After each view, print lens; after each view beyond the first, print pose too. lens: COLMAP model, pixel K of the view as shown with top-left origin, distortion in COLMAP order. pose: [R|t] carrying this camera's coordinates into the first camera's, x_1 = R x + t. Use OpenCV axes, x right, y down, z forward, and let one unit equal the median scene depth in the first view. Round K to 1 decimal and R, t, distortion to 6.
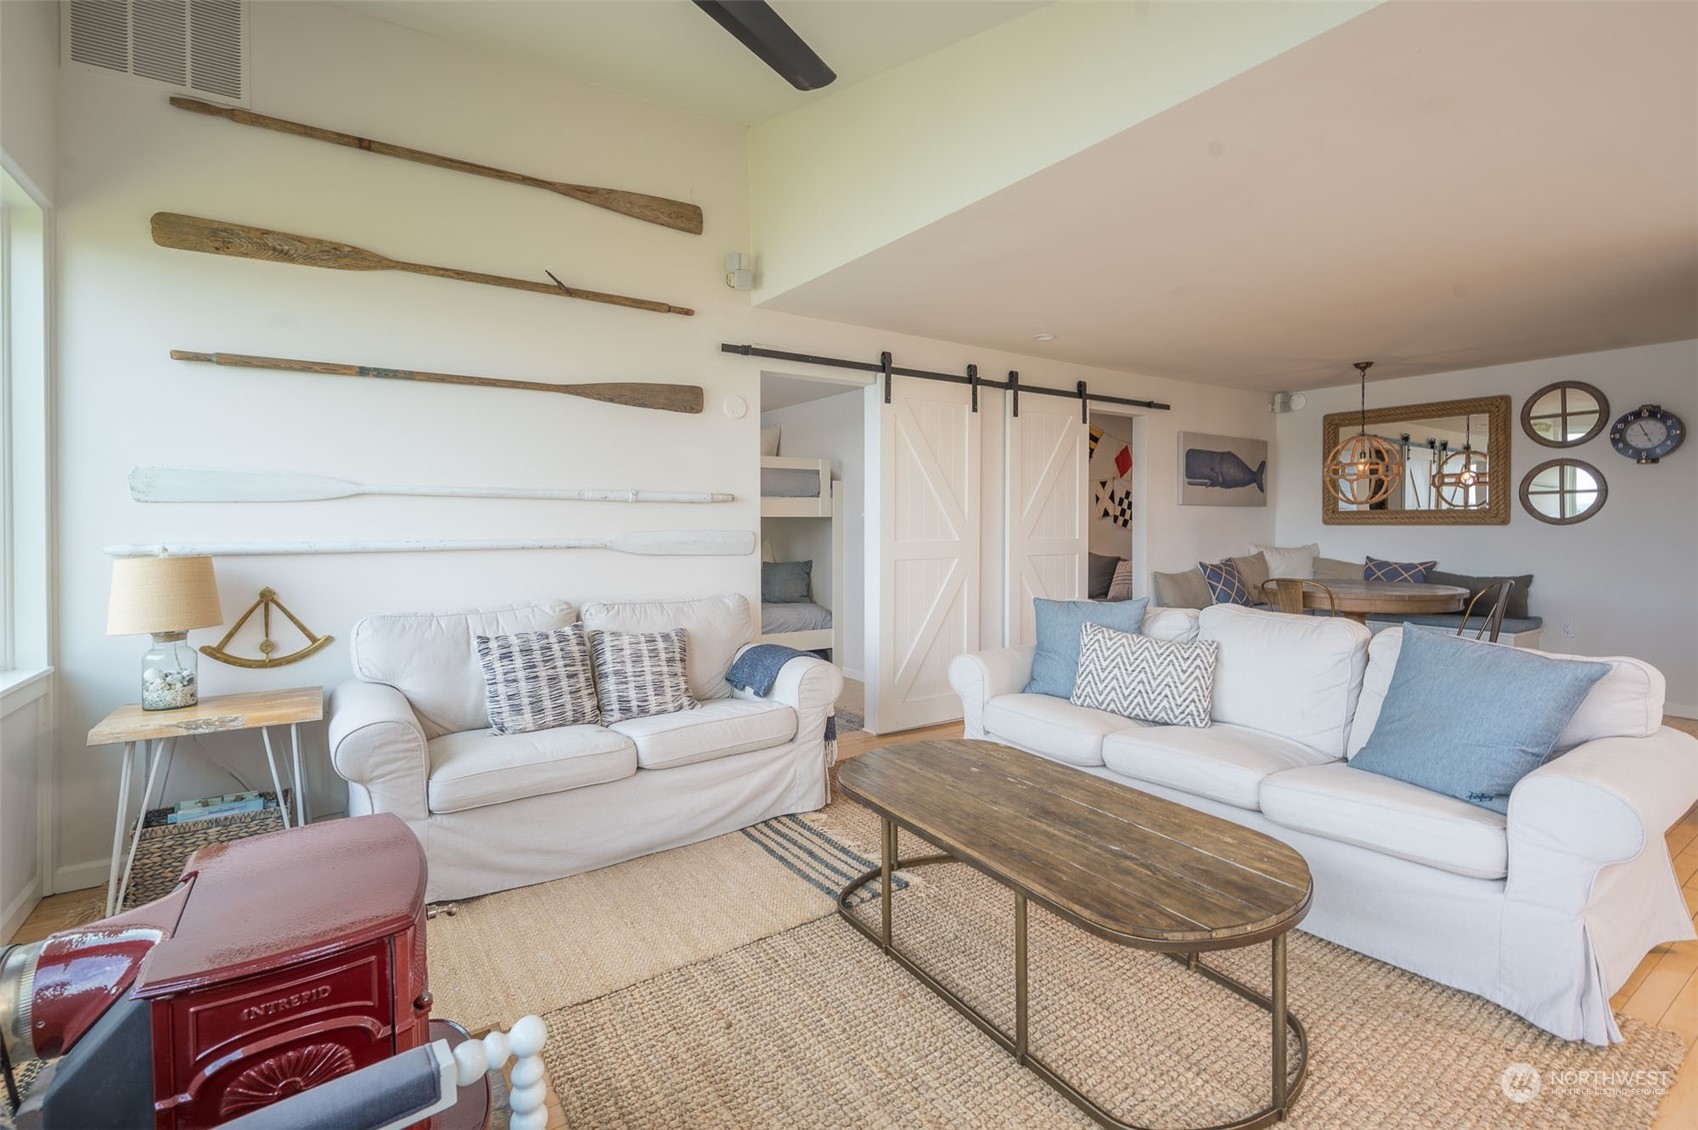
lens RADIAL K [[776.5, 0, 847.6], [0, 776.5, 529.4], [0, 0, 1]] dist [0.000986, -0.000919]
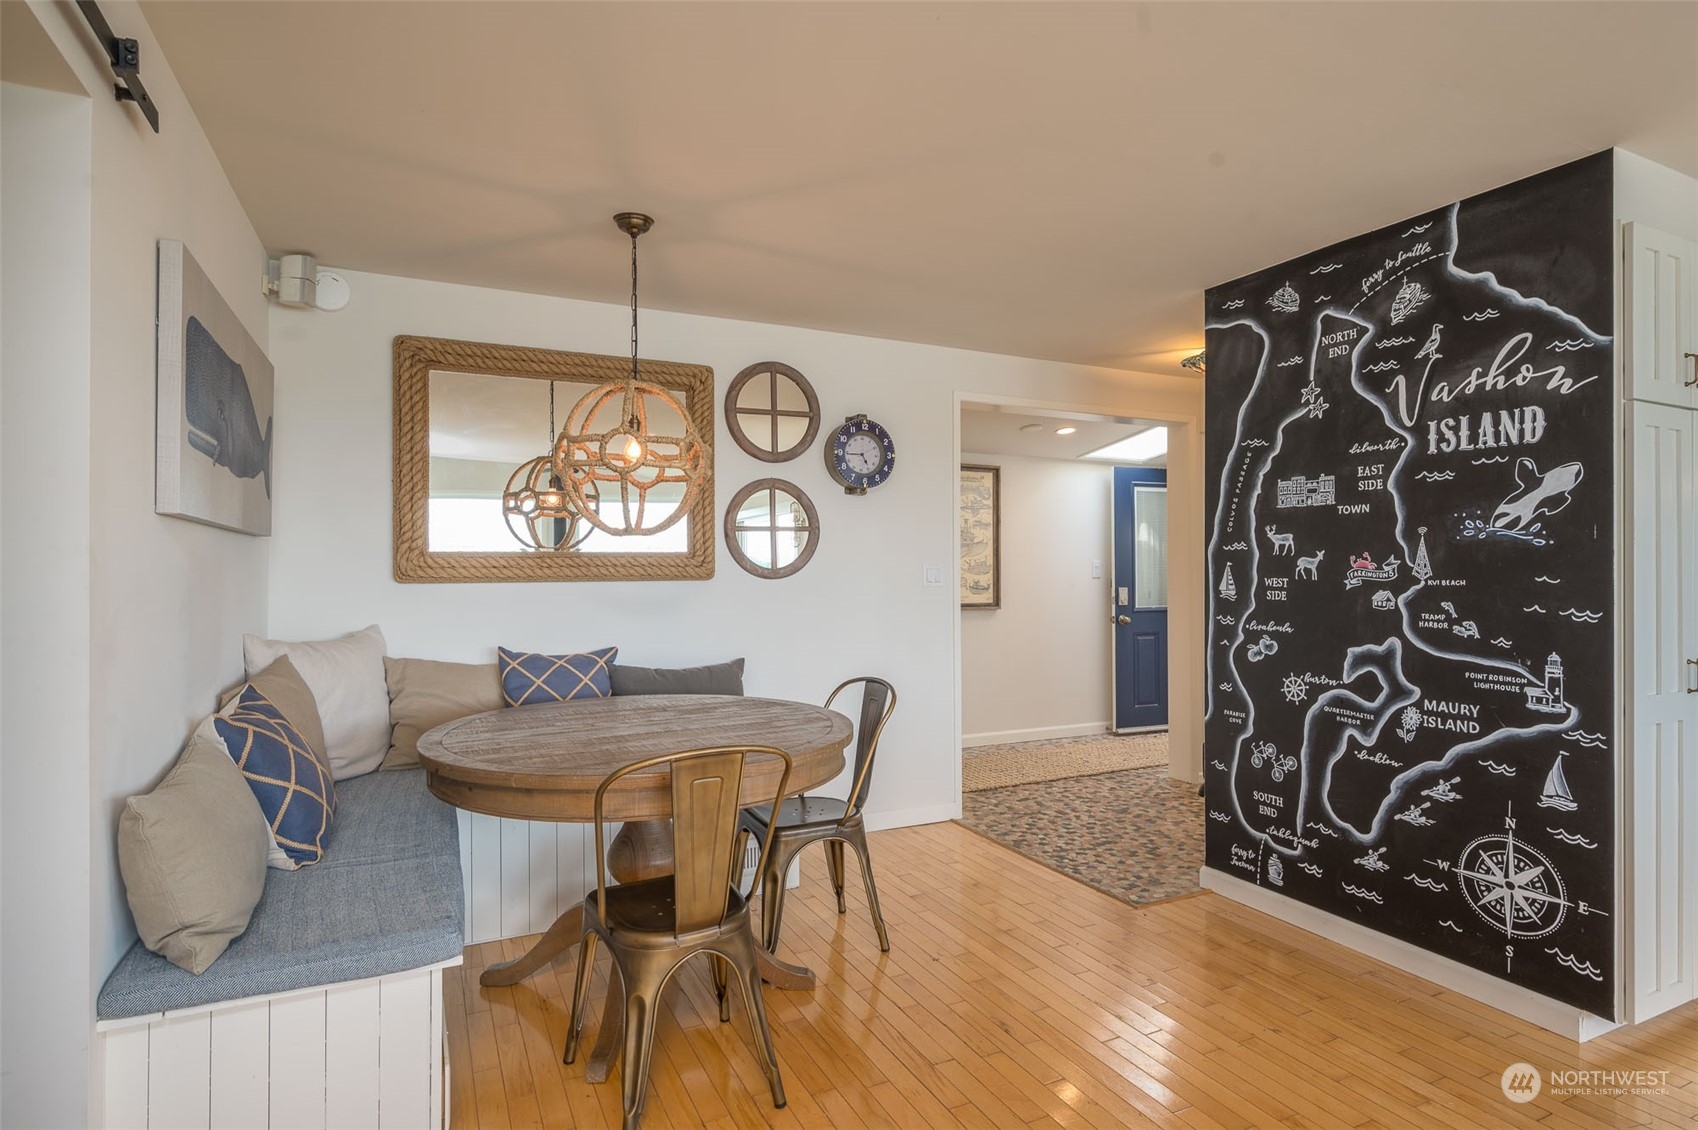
lens RADIAL K [[884.1, 0, 843.1], [0, 884.1, 568.1], [0, 0, 1]] dist [0.001522, -0.004317]
pose [[0.152912, 0.003138, 0.988235, 0.184681], [0.012567, 0.999908, -0.005120, -0.010197], [-0.988160, 0.013202, 0.152858, 0.811896]]
